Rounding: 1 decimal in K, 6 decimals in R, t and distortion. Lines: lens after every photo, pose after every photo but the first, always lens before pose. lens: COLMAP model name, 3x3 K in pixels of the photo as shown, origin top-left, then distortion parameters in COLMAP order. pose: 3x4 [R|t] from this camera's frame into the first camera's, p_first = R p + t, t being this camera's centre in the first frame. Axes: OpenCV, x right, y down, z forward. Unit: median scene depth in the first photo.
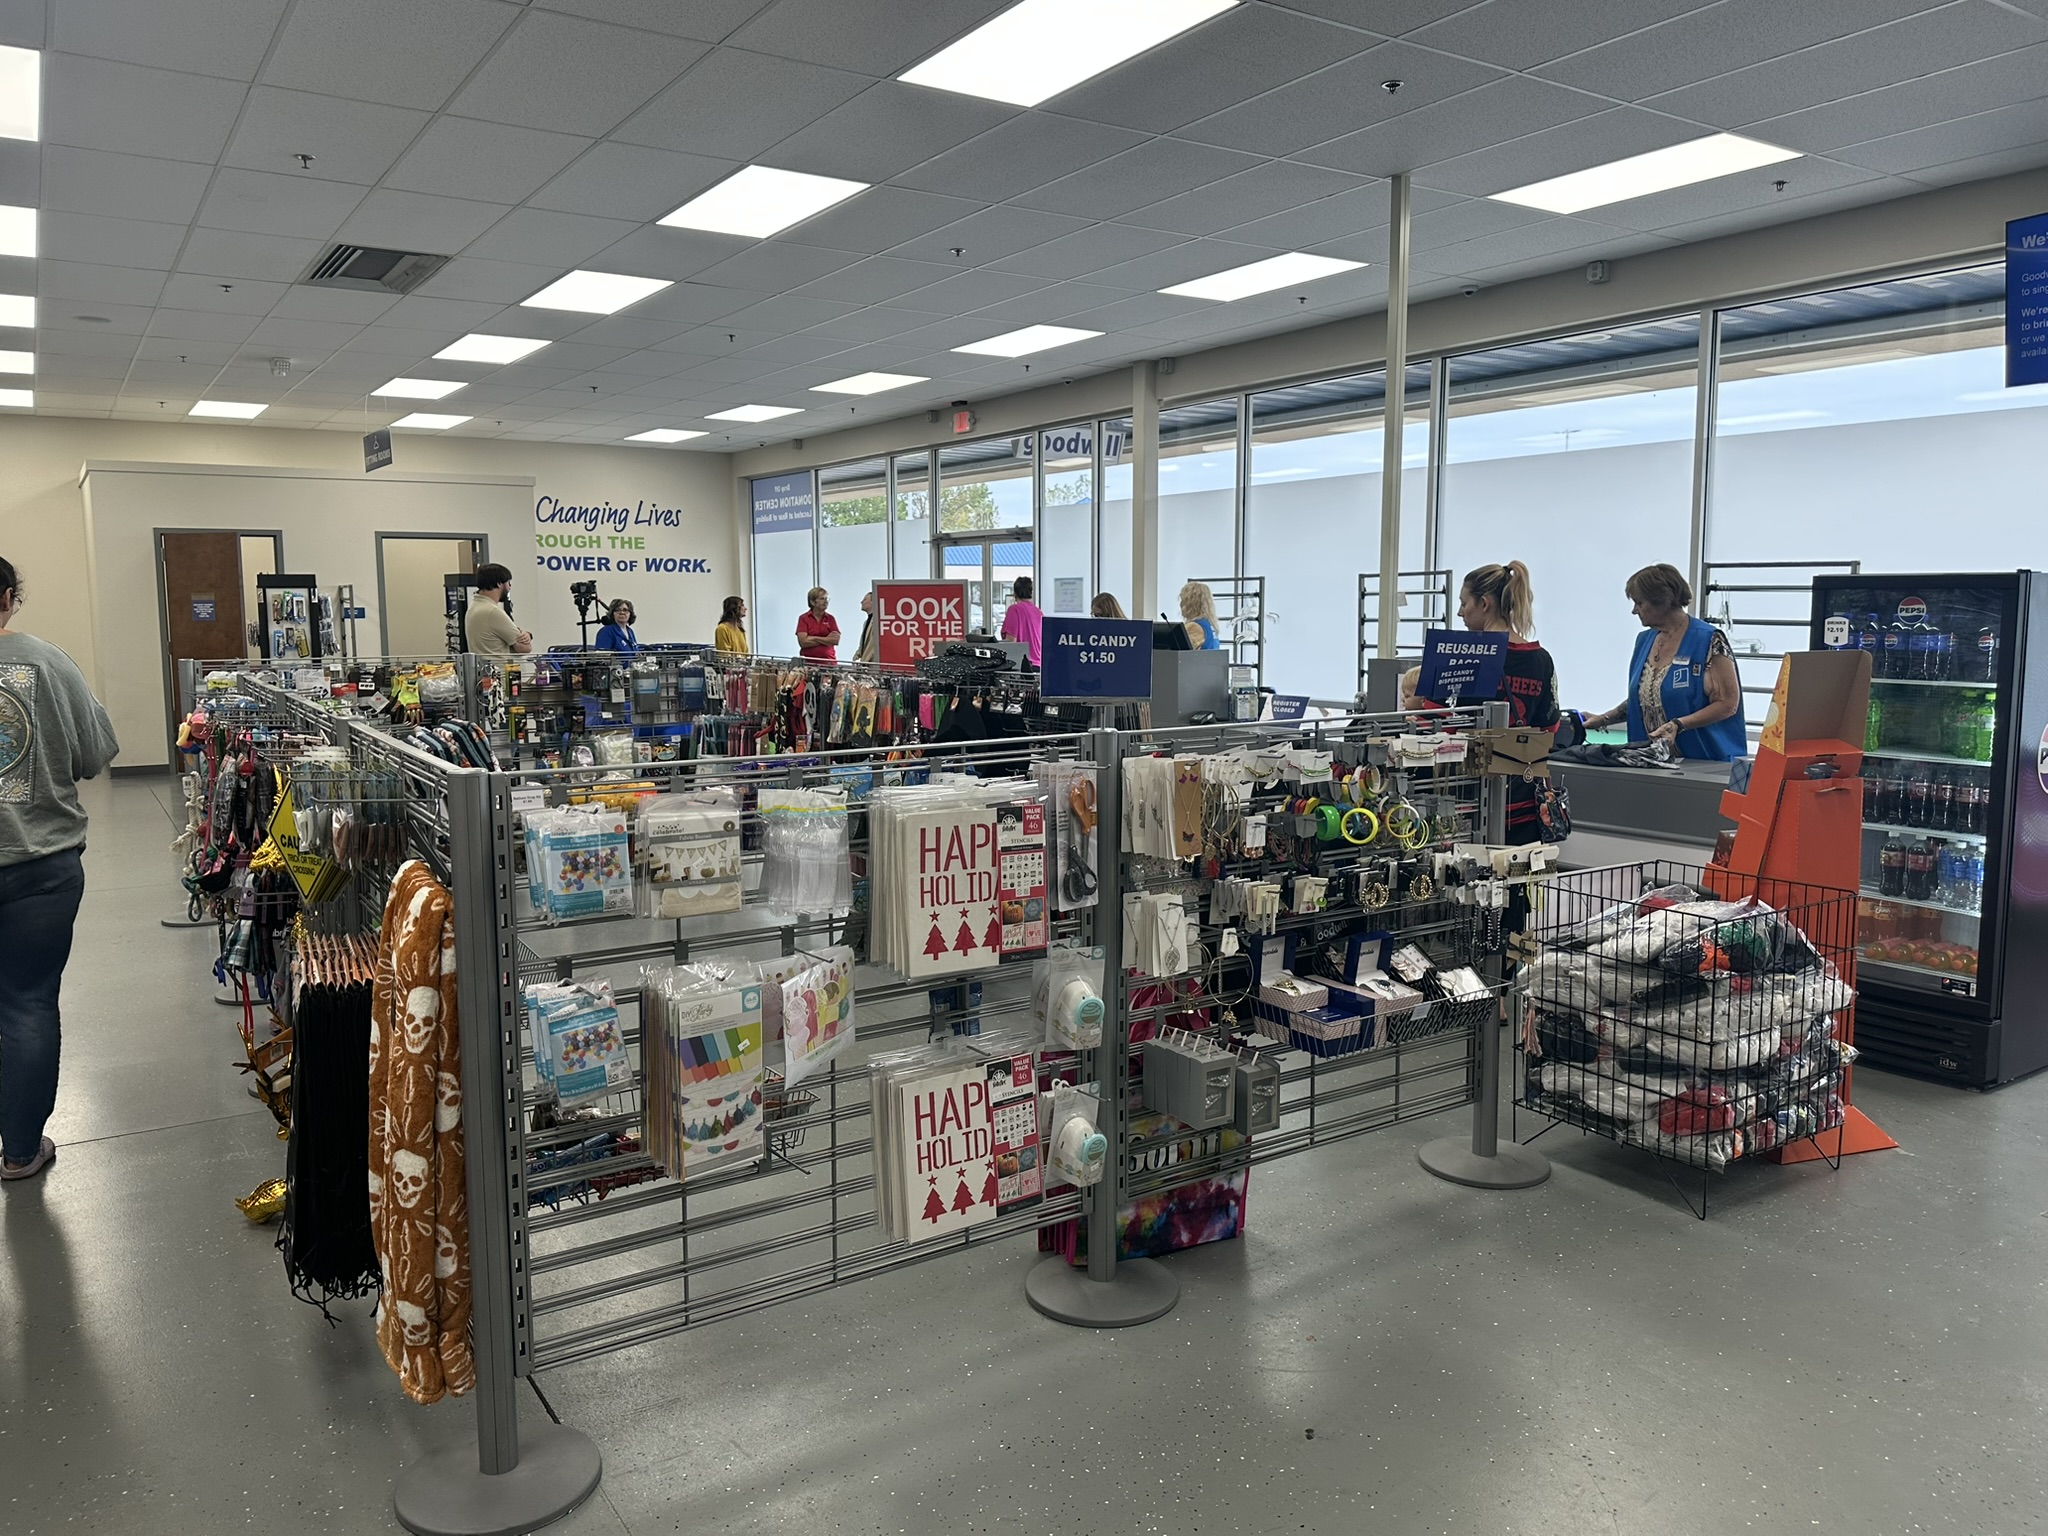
lens RADIAL K [[1485.4, 0, 1083.3], [0, 1485.4, 762.8], [0, 0, 1]] dist [0.060063, -0.022160]
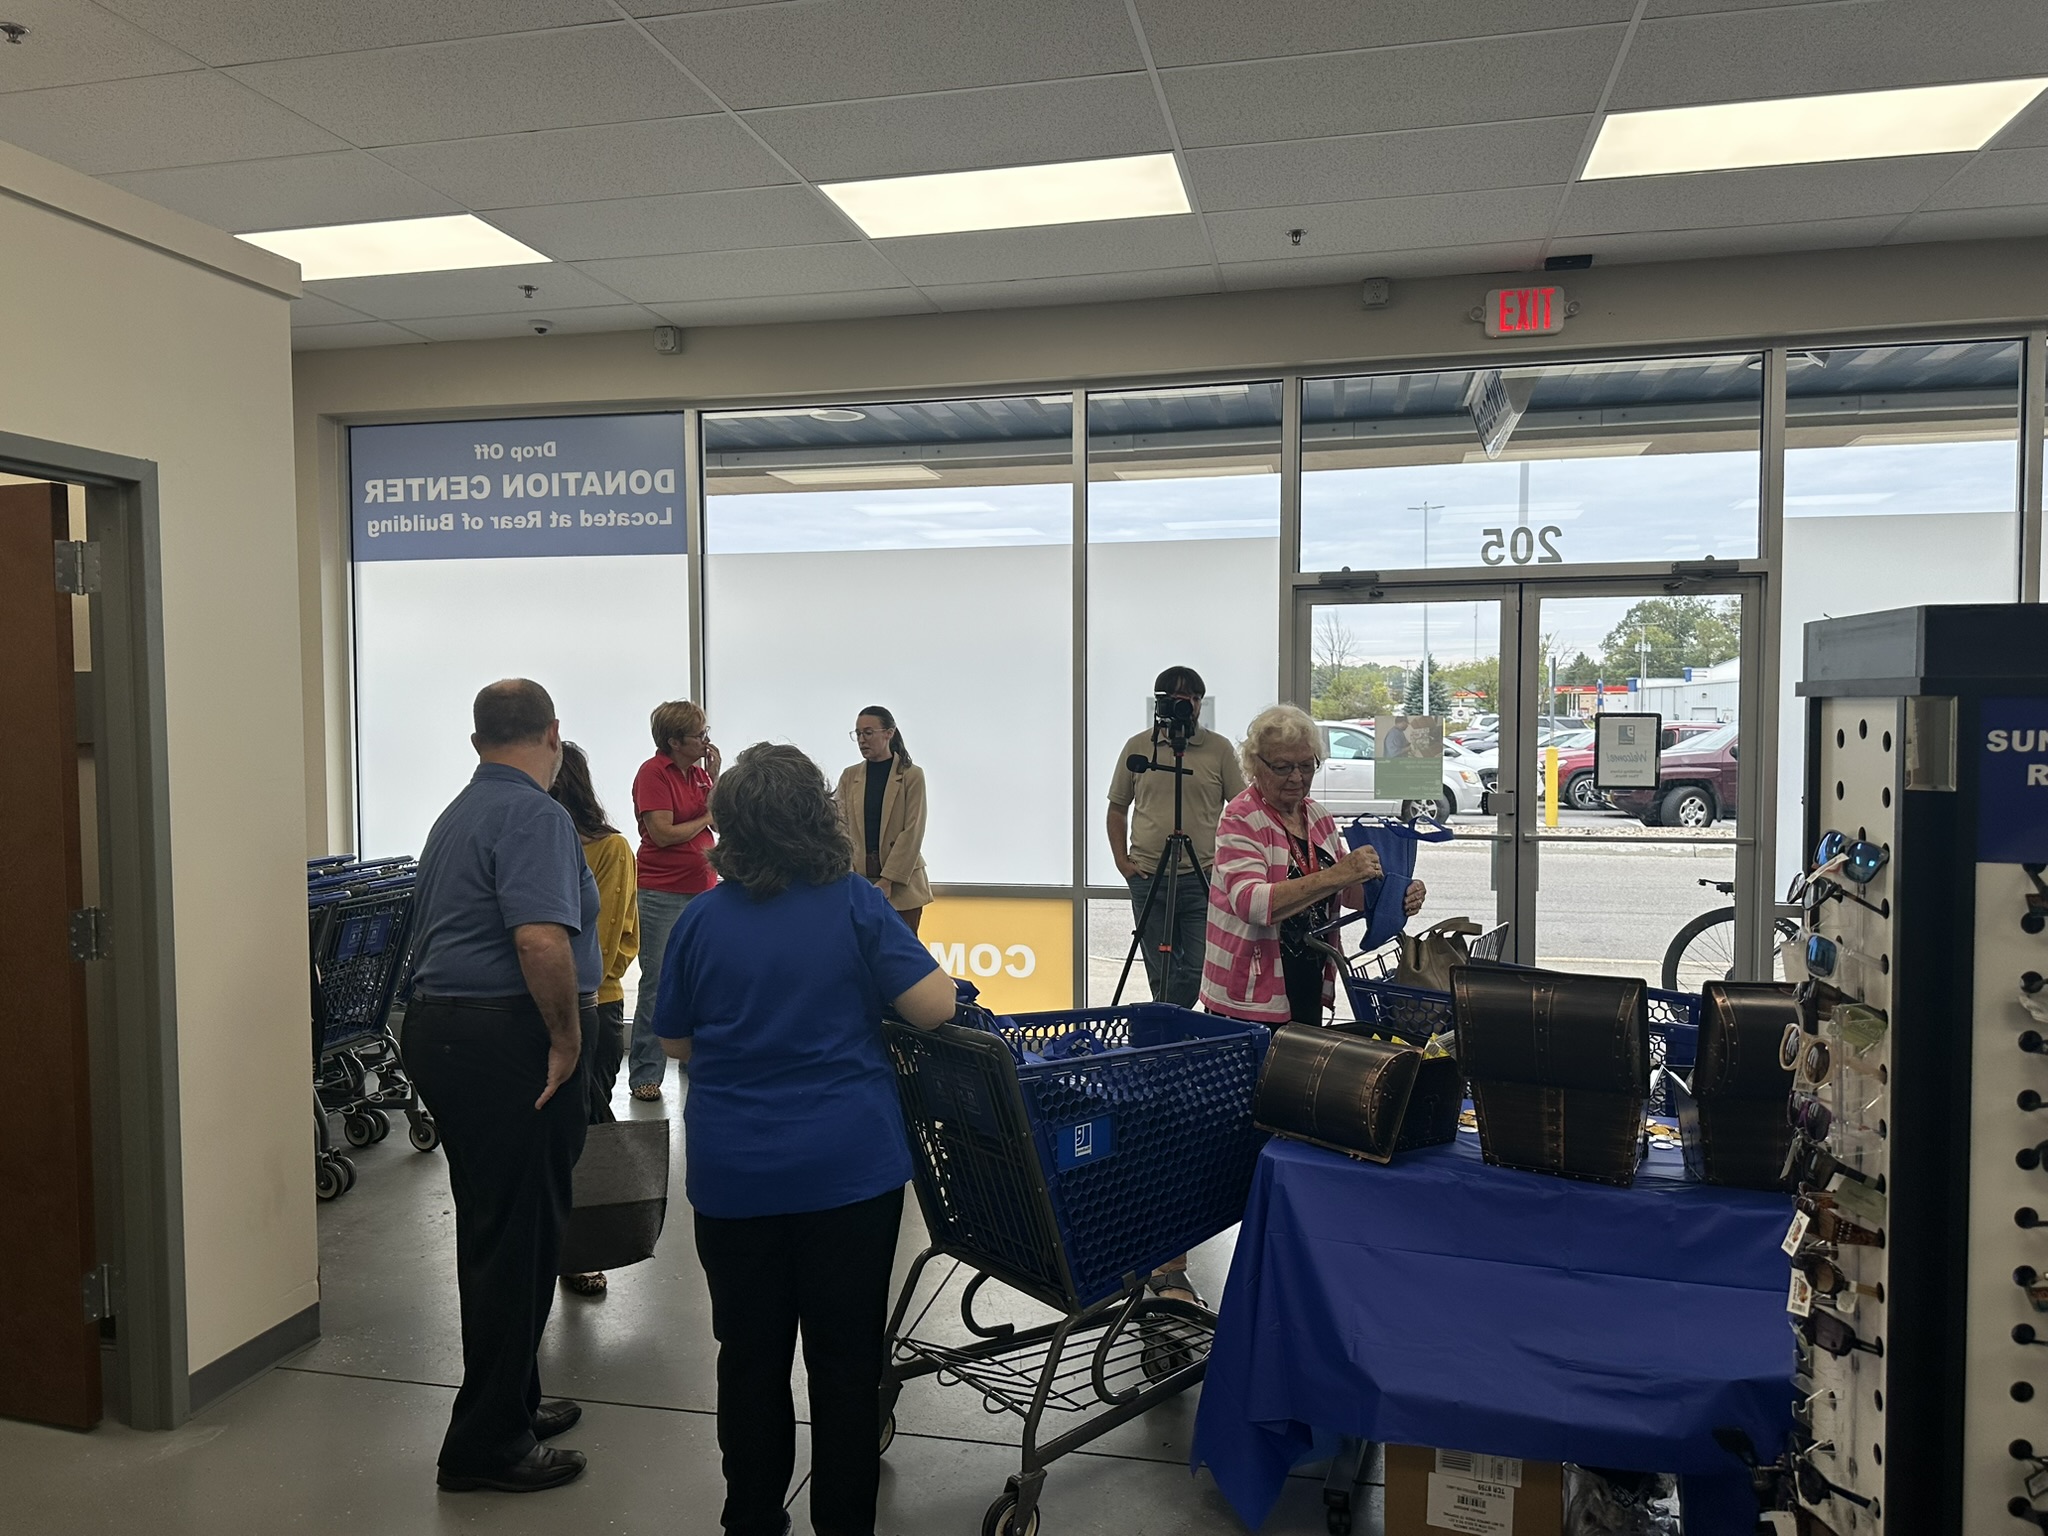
lens RADIAL K [[1485.4, 0, 1026.9], [0, 1485.4, 779.5], [0, 0, 1]] dist [0.060063, -0.022160]
pose [[0.739031, -0.029802, 0.673012, -0.390082], [0.076131, 0.996316, -0.039481, -0.072934], [-0.669356, 0.080415, 0.738577, 0.645390]]
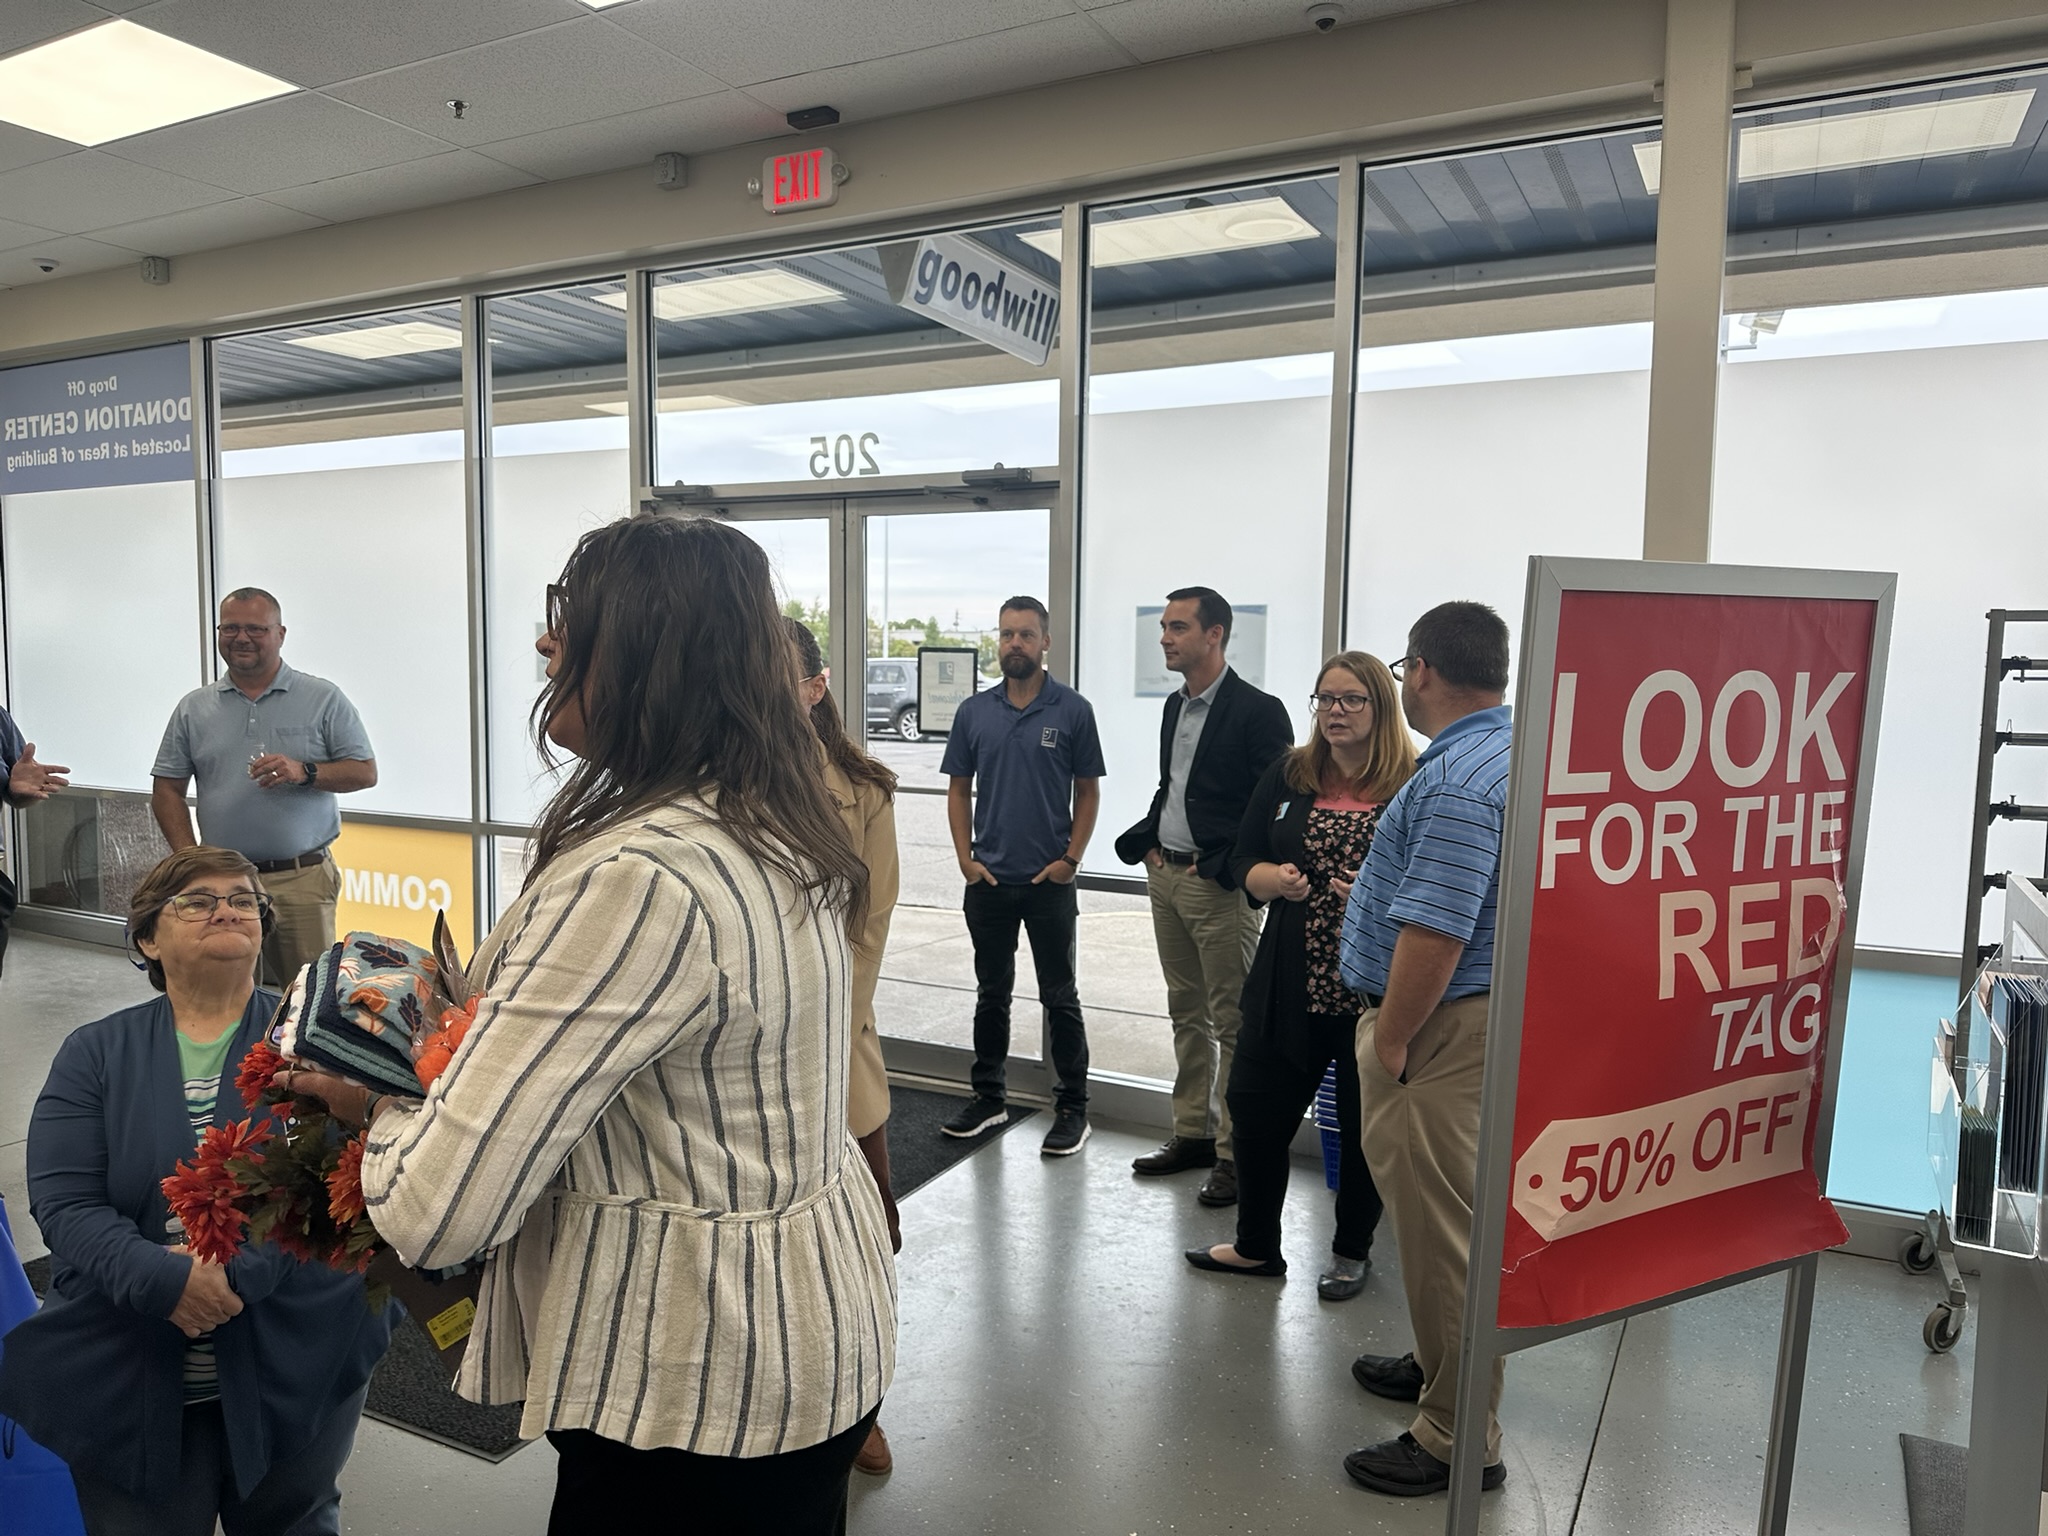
lens RADIAL K [[1451.5, 0, 1023.1], [0, 1451.5, 790.5], [0, 0, 1]] dist [0.068086, -0.086770]
pose [[0.895578, -0.027566, 0.444050, -0.160458], [0.034716, 0.999365, -0.007978, -0.059508], [-0.443548, 0.022561, 0.895966, 0.534956]]
